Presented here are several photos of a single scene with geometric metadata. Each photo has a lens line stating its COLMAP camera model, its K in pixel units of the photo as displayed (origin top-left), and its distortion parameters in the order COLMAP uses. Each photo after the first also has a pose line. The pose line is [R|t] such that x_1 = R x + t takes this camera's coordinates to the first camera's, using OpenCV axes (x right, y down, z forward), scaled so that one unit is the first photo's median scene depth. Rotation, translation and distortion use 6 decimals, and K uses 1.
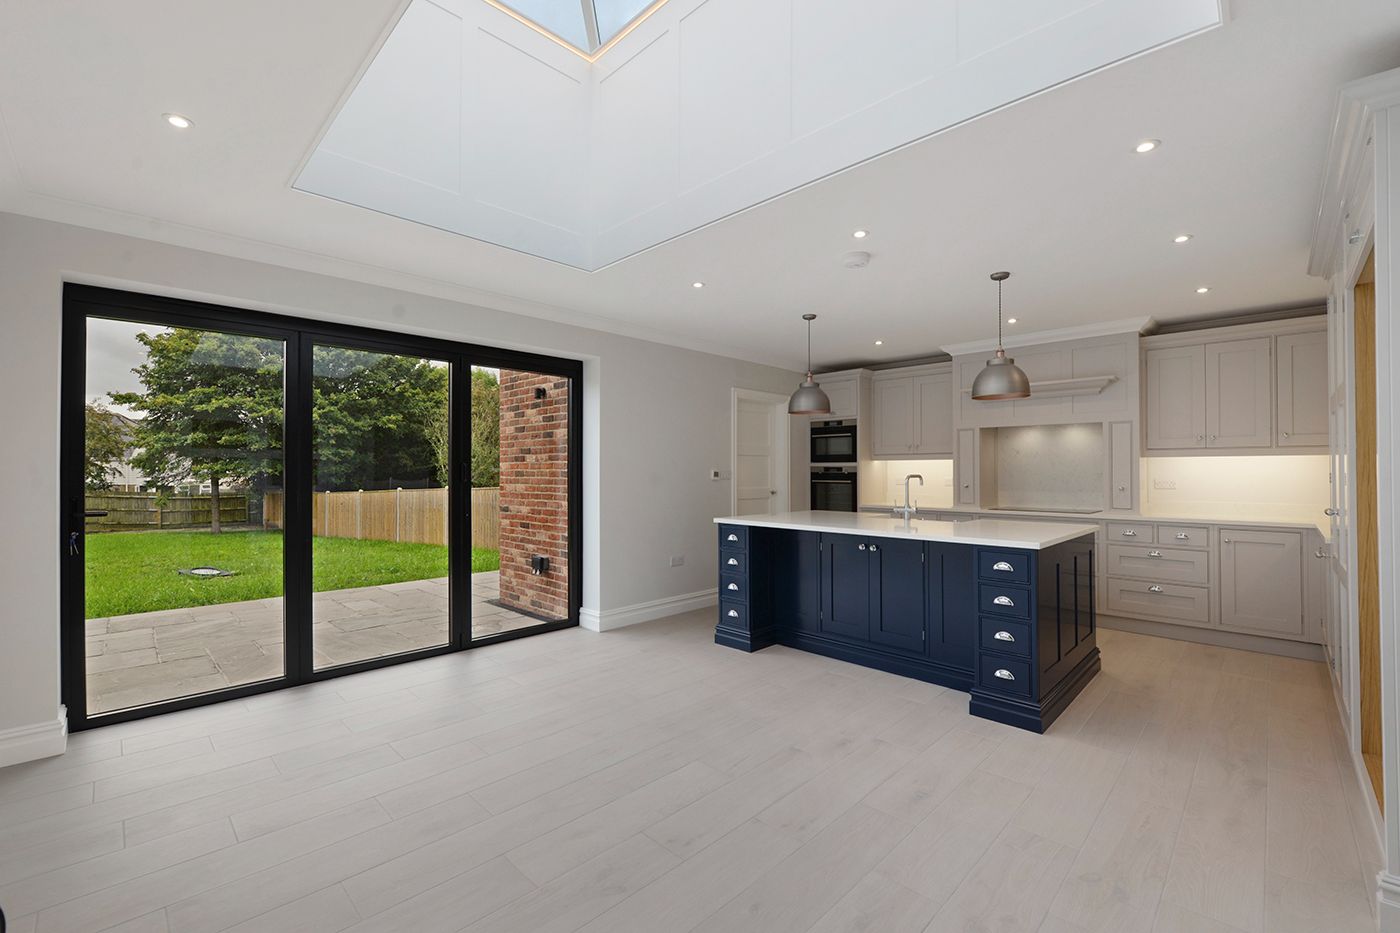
lens RADIAL K [[580.4, 0, 698.4], [0, 580.4, 468.2], [0, 0, 1]] dist [0.001426, -0.000929]
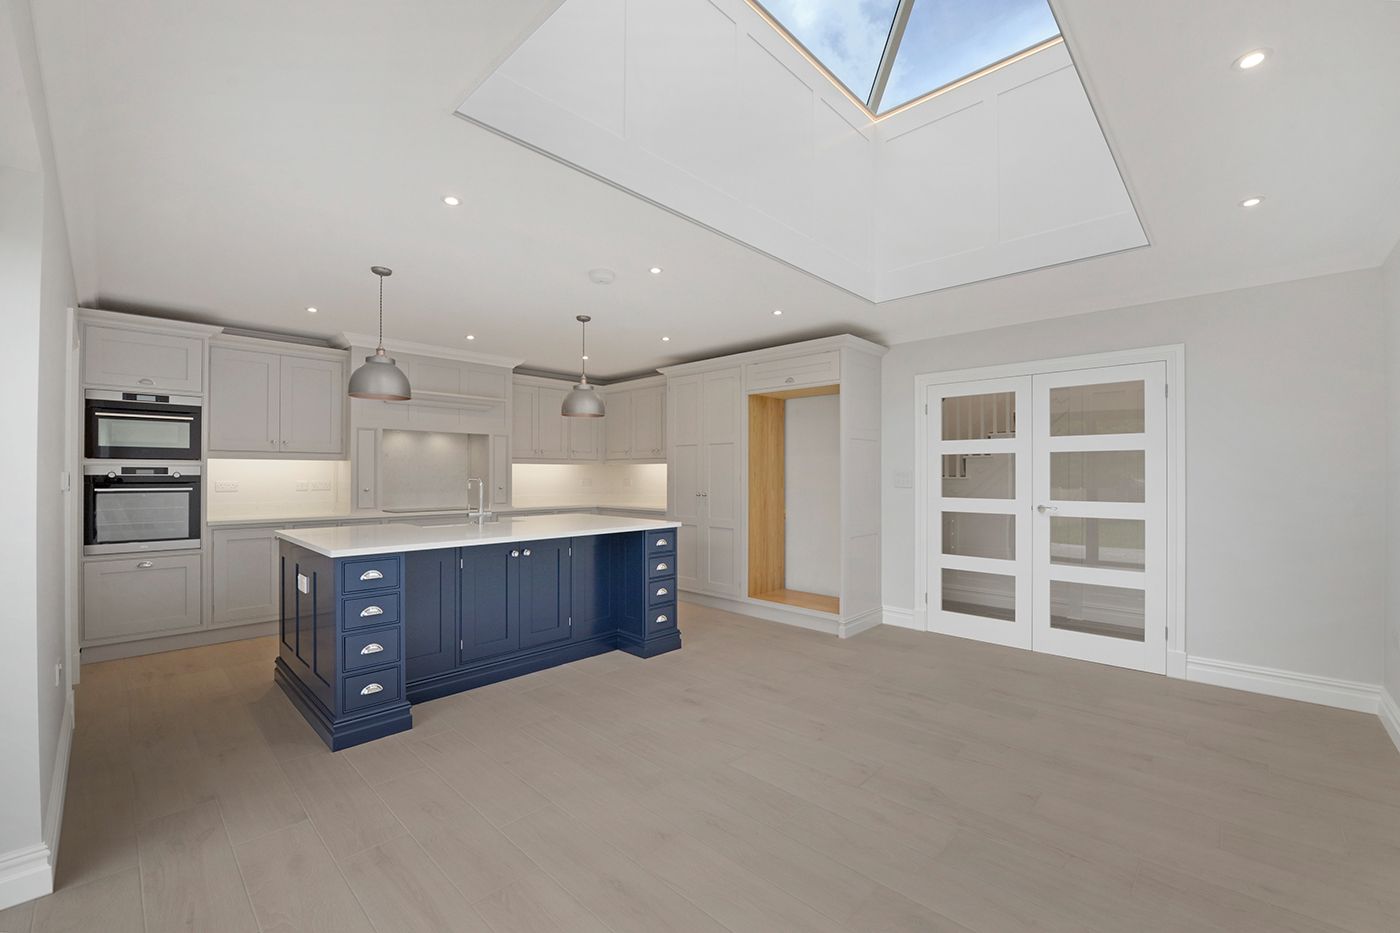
lens RADIAL K [[580.4, 0, 697.2], [0, 580.4, 466.6], [0, 0, 1]] dist [0.001426, -0.000929]
pose [[0.003770, 0.014294, 0.999891, -0.453009], [-0.004940, 0.999886, -0.014275, 0.003657], [-0.999981, -0.004886, 0.003841, 0.469217]]
